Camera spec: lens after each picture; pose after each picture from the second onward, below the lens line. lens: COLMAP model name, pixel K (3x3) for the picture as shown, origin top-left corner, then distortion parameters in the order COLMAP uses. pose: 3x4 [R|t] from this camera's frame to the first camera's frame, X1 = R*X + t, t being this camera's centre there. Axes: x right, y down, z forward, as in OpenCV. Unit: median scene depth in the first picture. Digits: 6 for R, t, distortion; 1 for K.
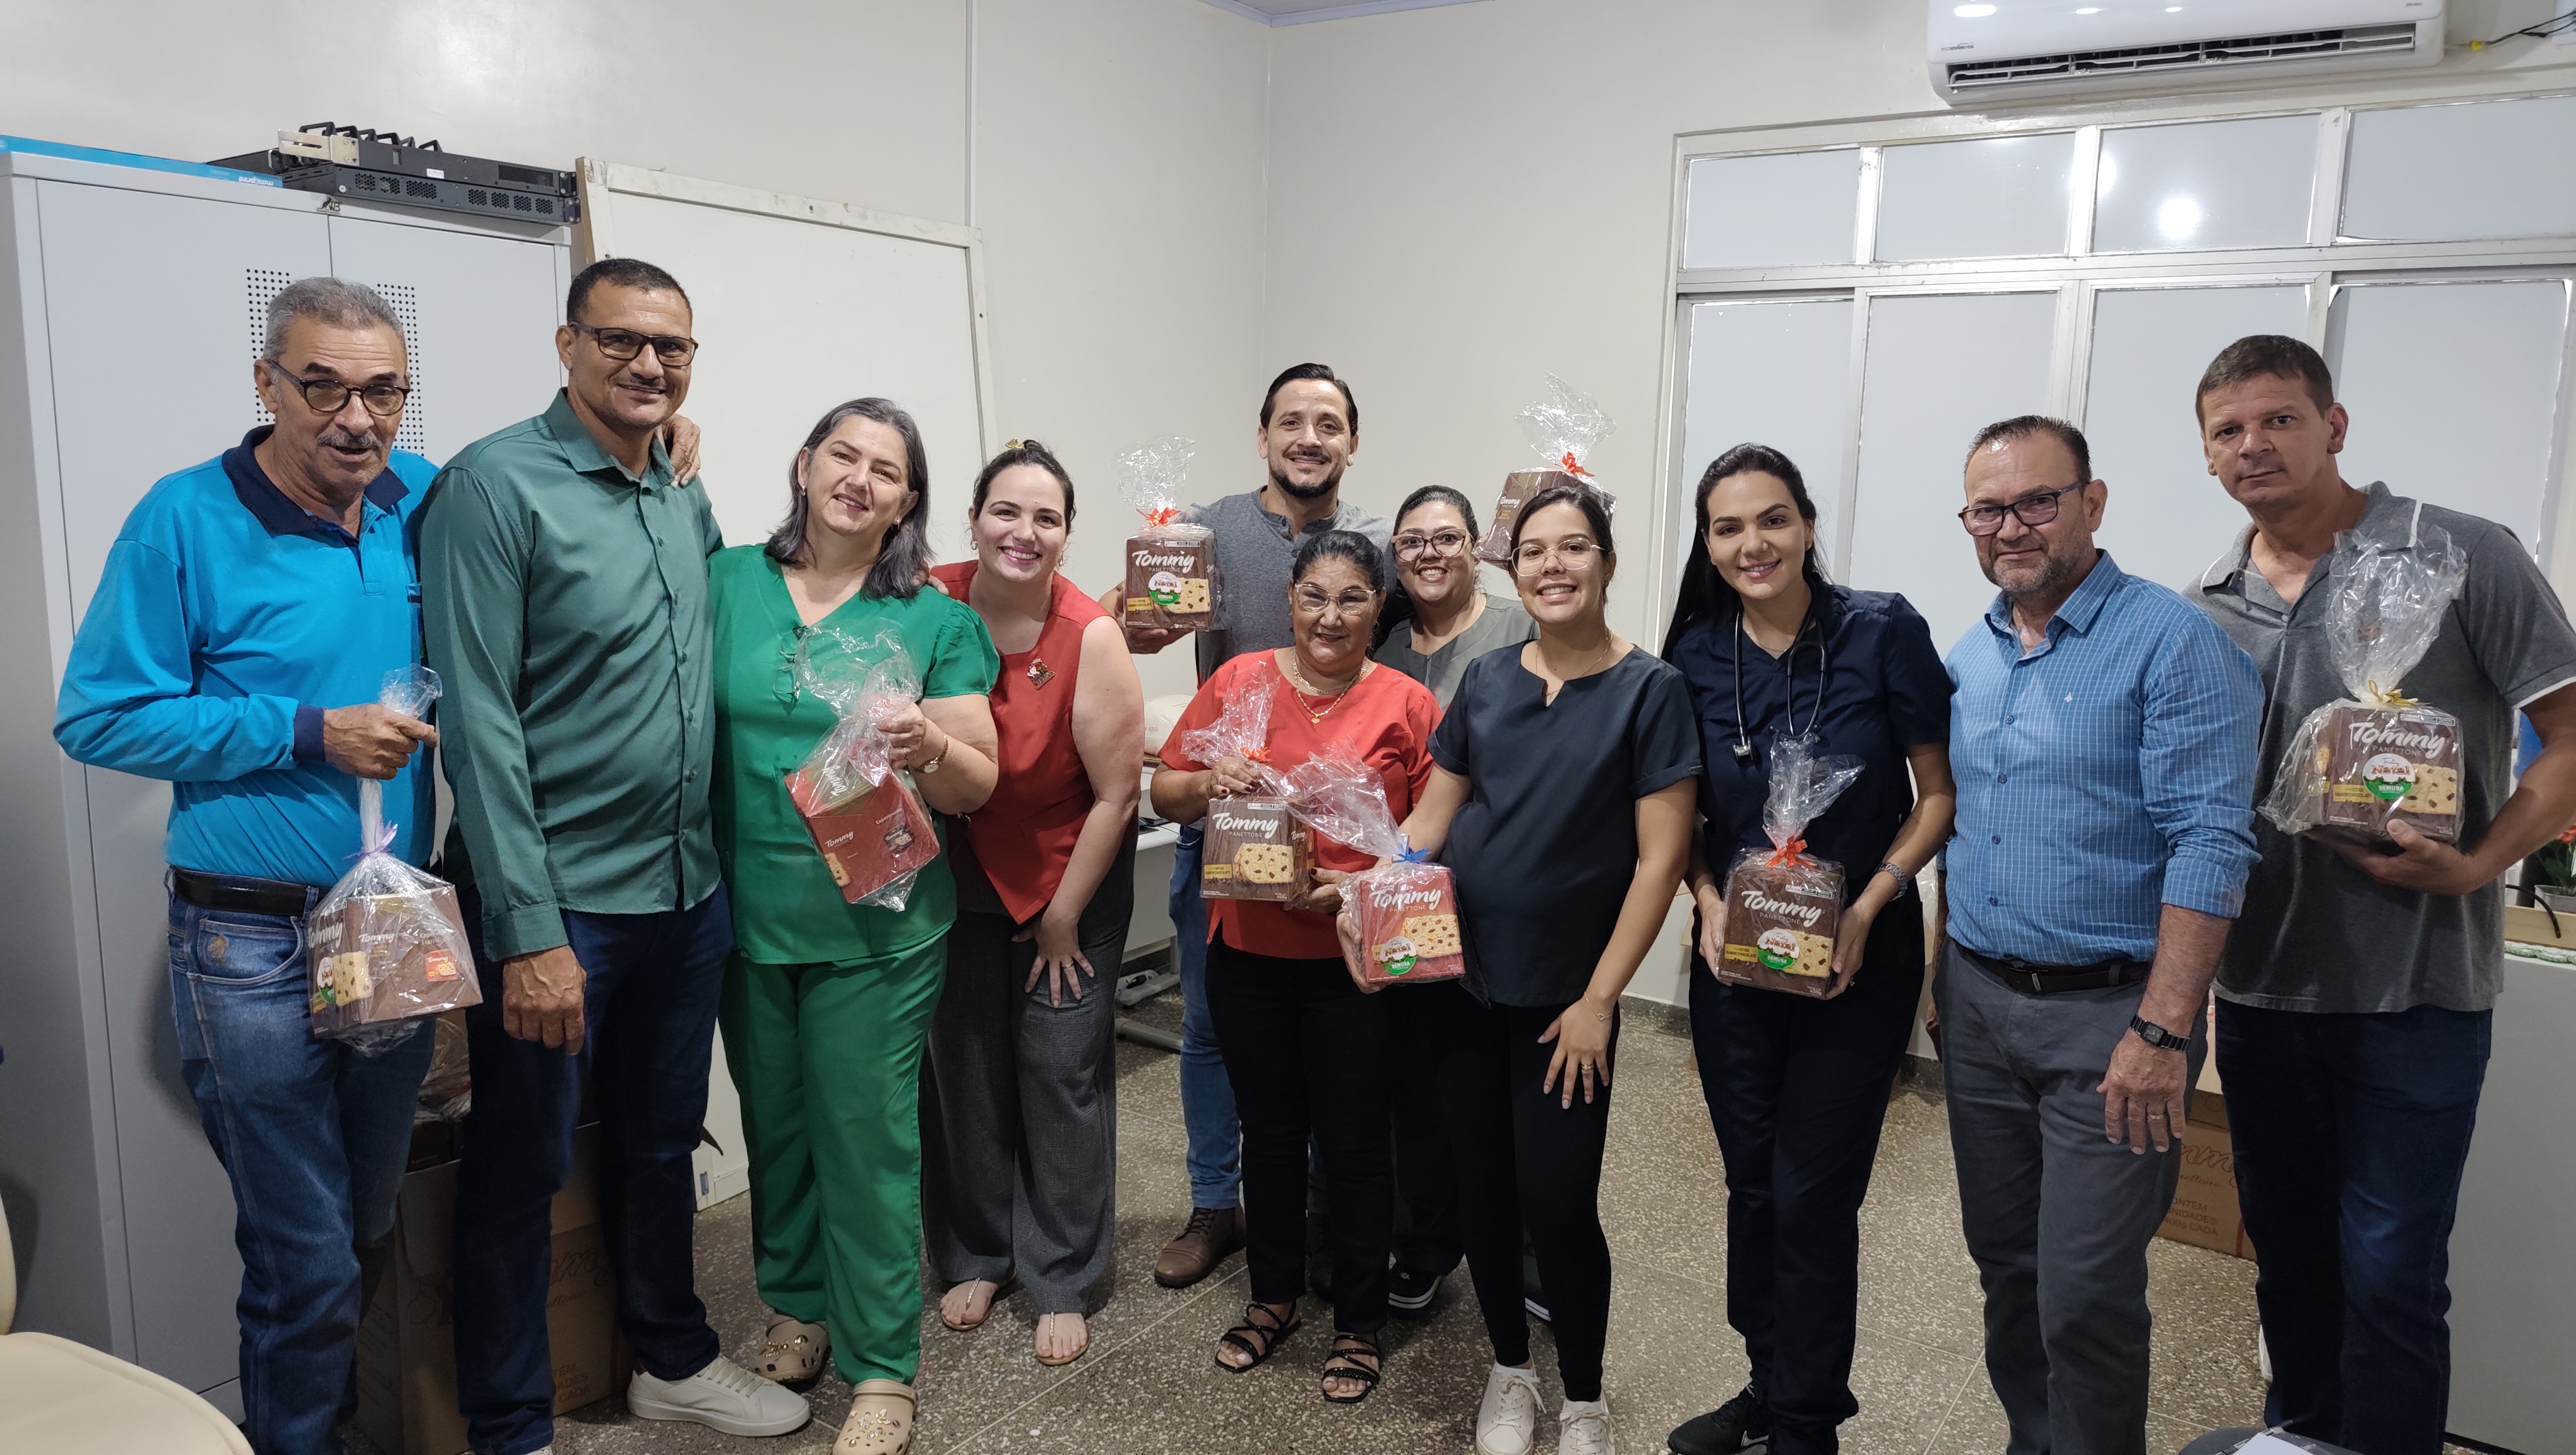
lens RADIAL K [[1855.5, 0, 1197.2], [0, 1855.5, 744.4], [0, 0, 1]] dist [0.027689, -0.033366]
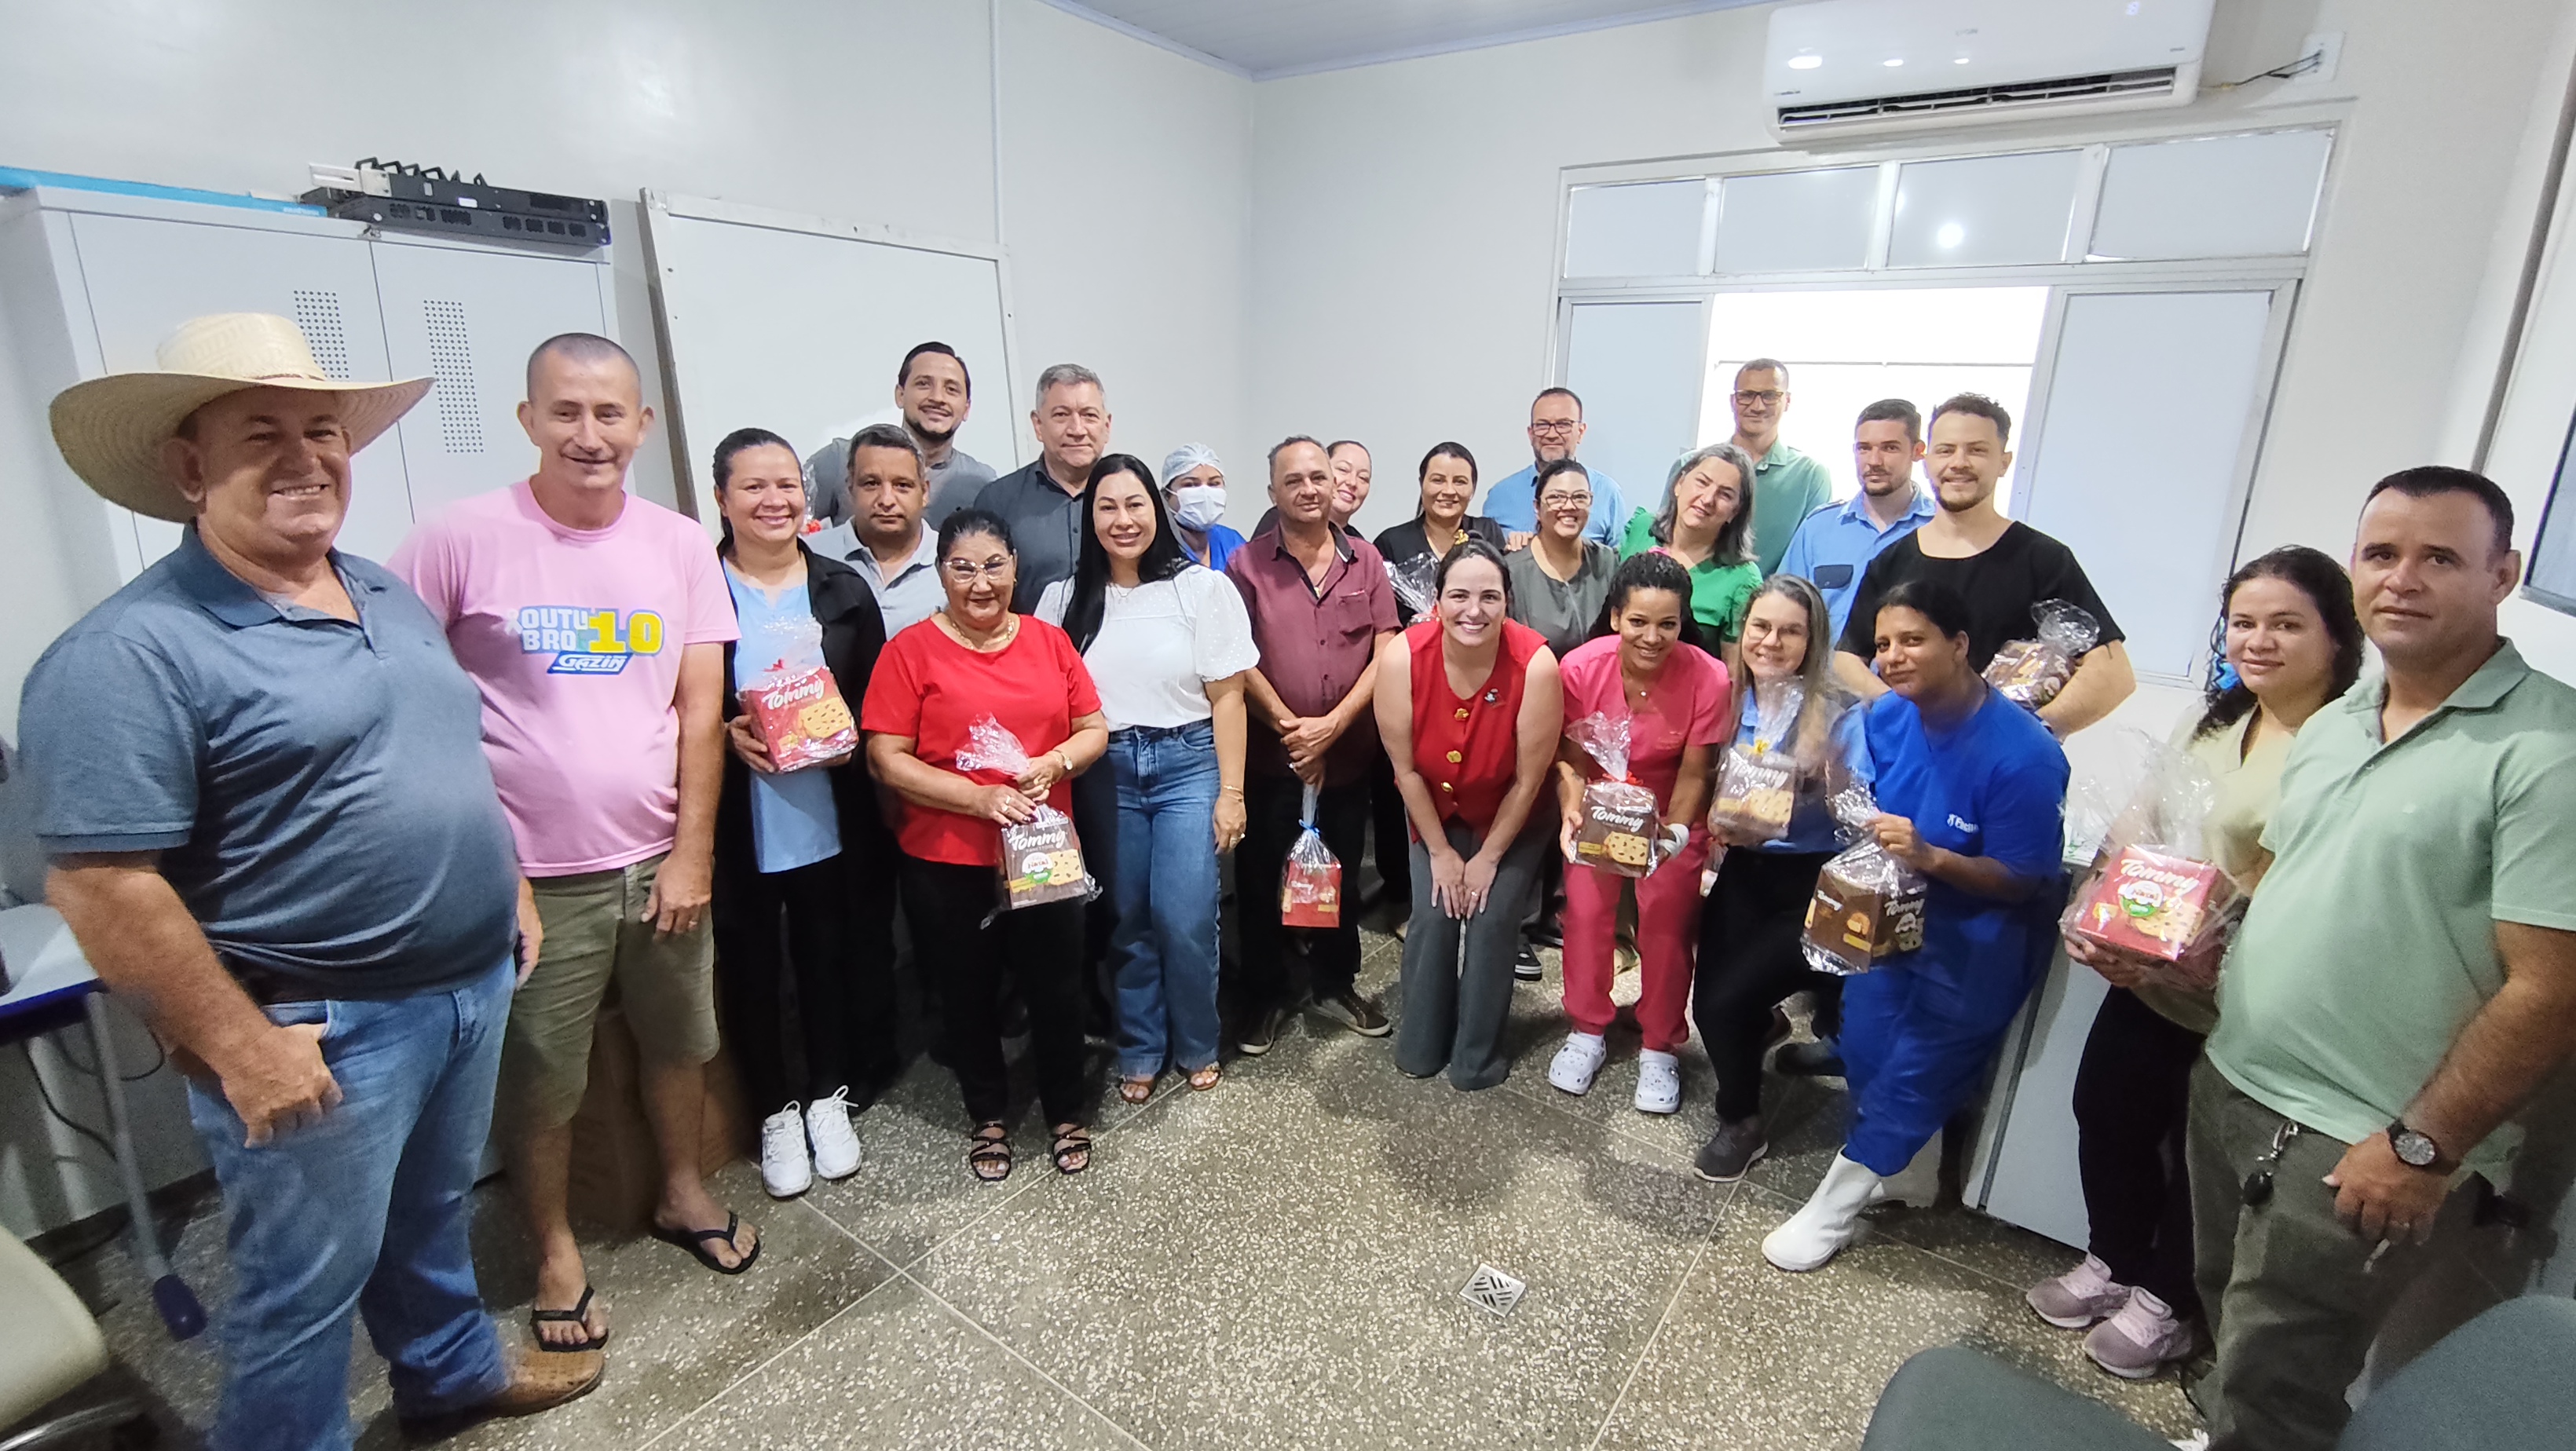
lens RADIAL K [[1159.0, 0, 1293.9], [0, 1159.0, 718.3], [0, 0, 1]] dist [-0.002128, -0.000470]
pose [[0.999977, 0.002389, -0.006386, 0.109607], [-0.001564, 0.992002, 0.126215, -0.075065], [0.006636, -0.126202, 0.991982, 0.234455]]
